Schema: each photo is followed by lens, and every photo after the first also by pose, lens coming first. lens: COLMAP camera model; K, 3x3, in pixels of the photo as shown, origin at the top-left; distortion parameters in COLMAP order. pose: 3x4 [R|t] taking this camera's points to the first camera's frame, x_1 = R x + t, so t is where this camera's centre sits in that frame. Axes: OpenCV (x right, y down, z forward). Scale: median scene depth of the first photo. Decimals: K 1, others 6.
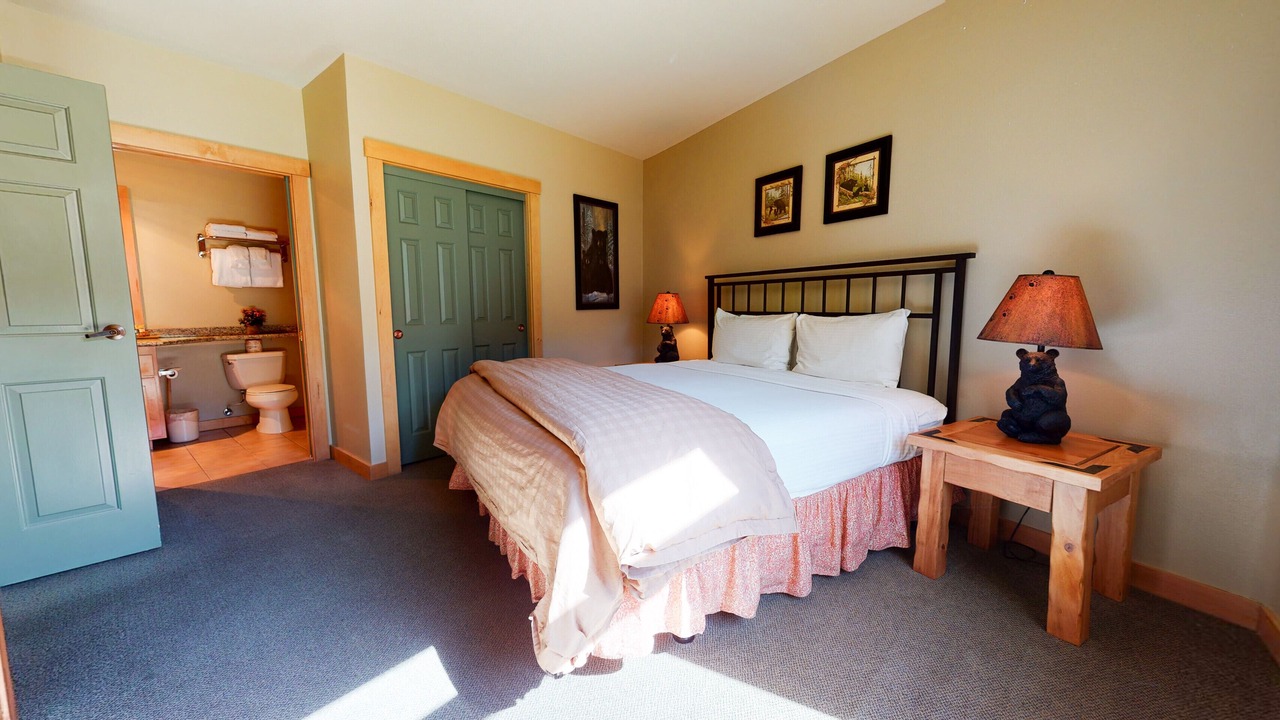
lens RADIAL K [[470.4, 0, 645.4], [0, 470.4, 361.5], [0, 0, 1]] dist [-0.001290, 0.000194]
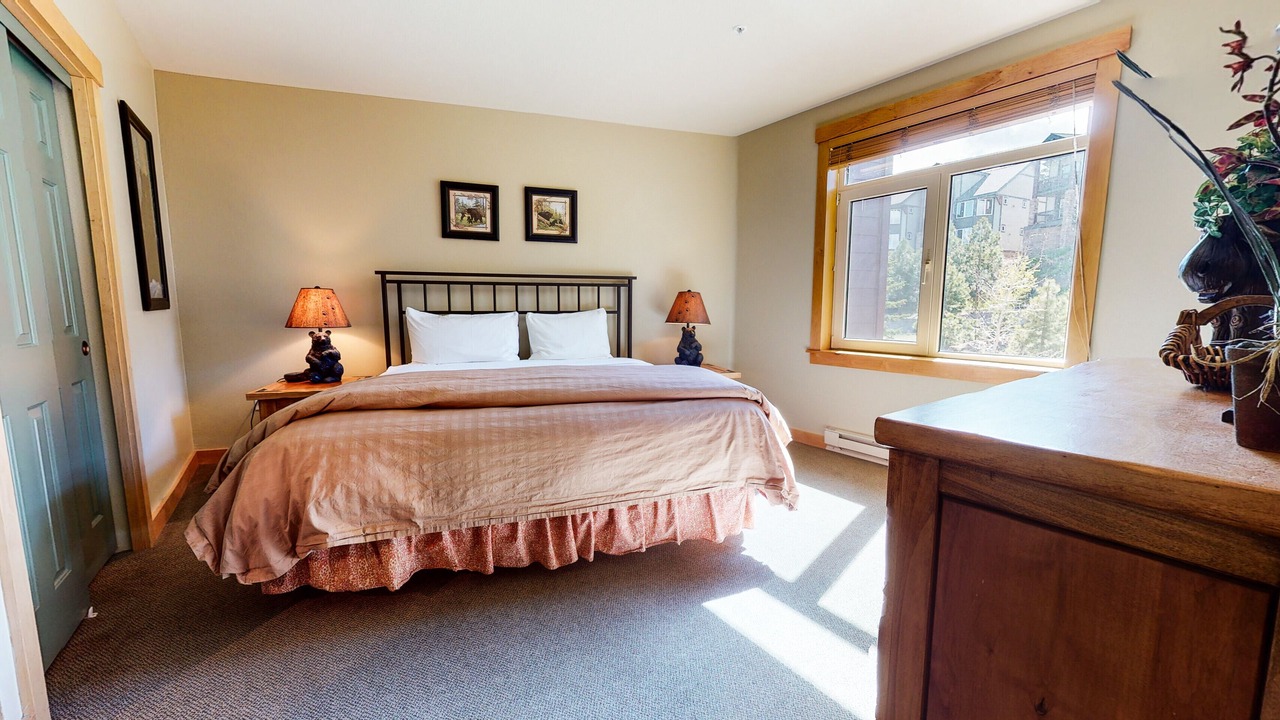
lens RADIAL K [[476.4, 0, 641.2], [0, 476.4, 361.7], [0, 0, 1]] dist [-0.000330, -0.000058]
pose [[0.231110, -0.110438, 0.966639, -0.753238], [0.111254, 0.990019, 0.086510, -0.044427], [-0.966546, 0.087550, 0.241090, 0.391756]]
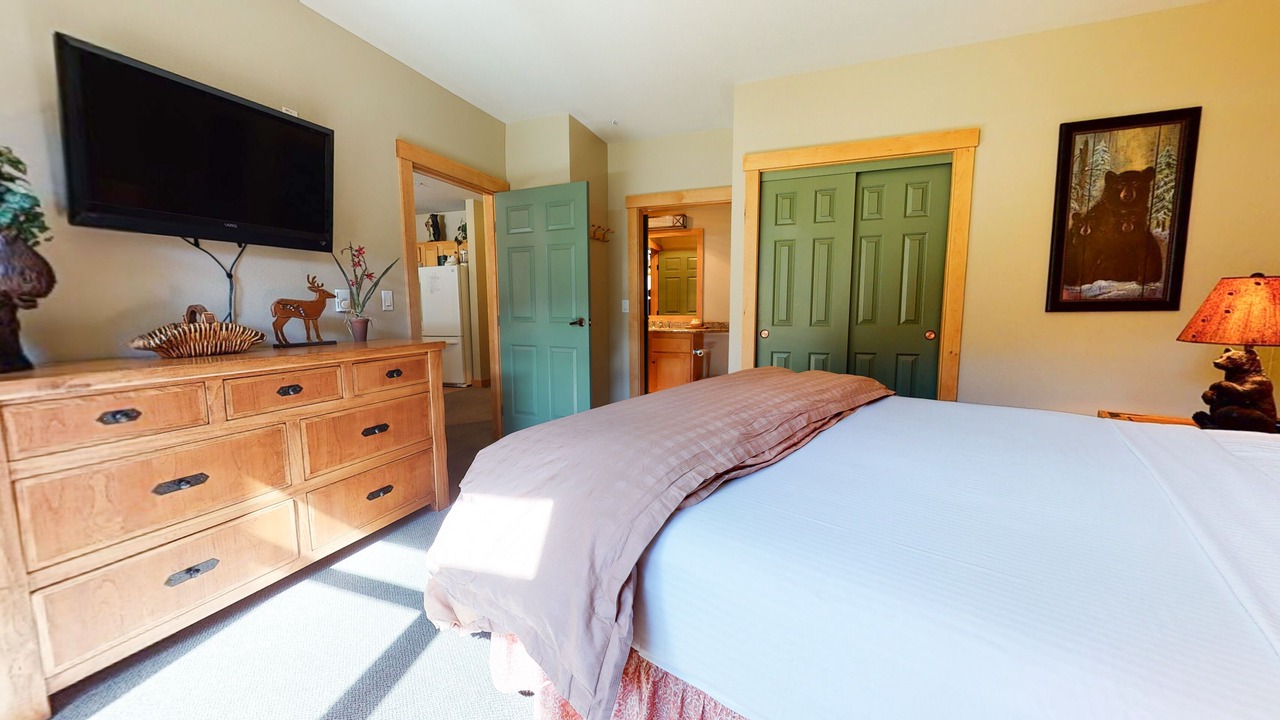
lens RADIAL K [[459.3, 0, 643.3], [0, 459.3, 359.7], [0, 0, 1]] dist [-0.000757, -0.000092]
pose [[0.334845, 0.104280, -0.936485, 0.346558], [-0.107360, 0.991607, 0.072031, -0.045133], [0.936137, 0.076422, 0.343230, 0.402150]]
